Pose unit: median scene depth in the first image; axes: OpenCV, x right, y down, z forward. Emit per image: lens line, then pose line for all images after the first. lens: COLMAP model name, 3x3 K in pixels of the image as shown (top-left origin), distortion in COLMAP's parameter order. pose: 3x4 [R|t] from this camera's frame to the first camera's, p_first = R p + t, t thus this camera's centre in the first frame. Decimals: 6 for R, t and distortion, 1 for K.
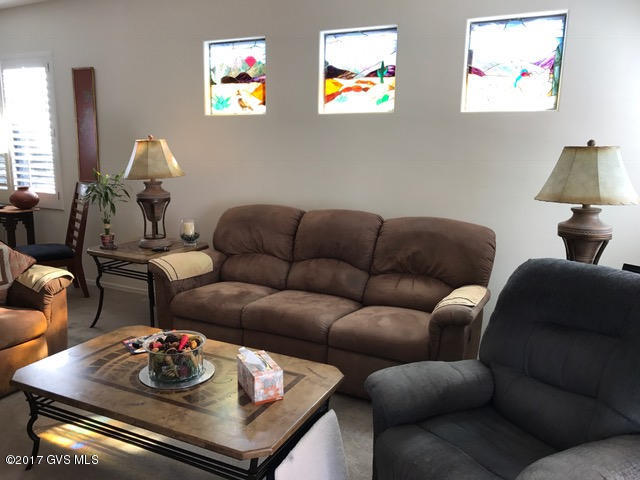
lens RADIAL K [[529.4, 0, 320.3], [0, 529.4, 238.6], [0, 0, 1]] dist [0.068005, -0.058139]
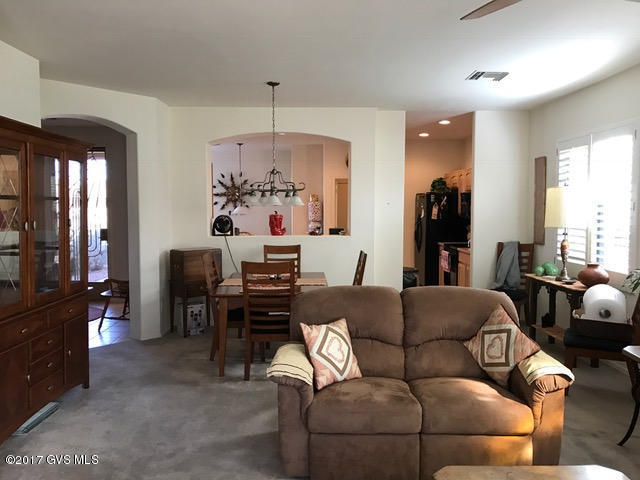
lens RADIAL K [[529.4, 0, 319.4], [0, 529.4, 242.7], [0, 0, 1]] dist [0.068005, -0.058139]
pose [[0.438627, 0.045542, -0.897514, 0.111881], [-0.151415, 0.988182, -0.023855, -0.058959], [0.885821, 0.146360, 0.440340, 0.248570]]
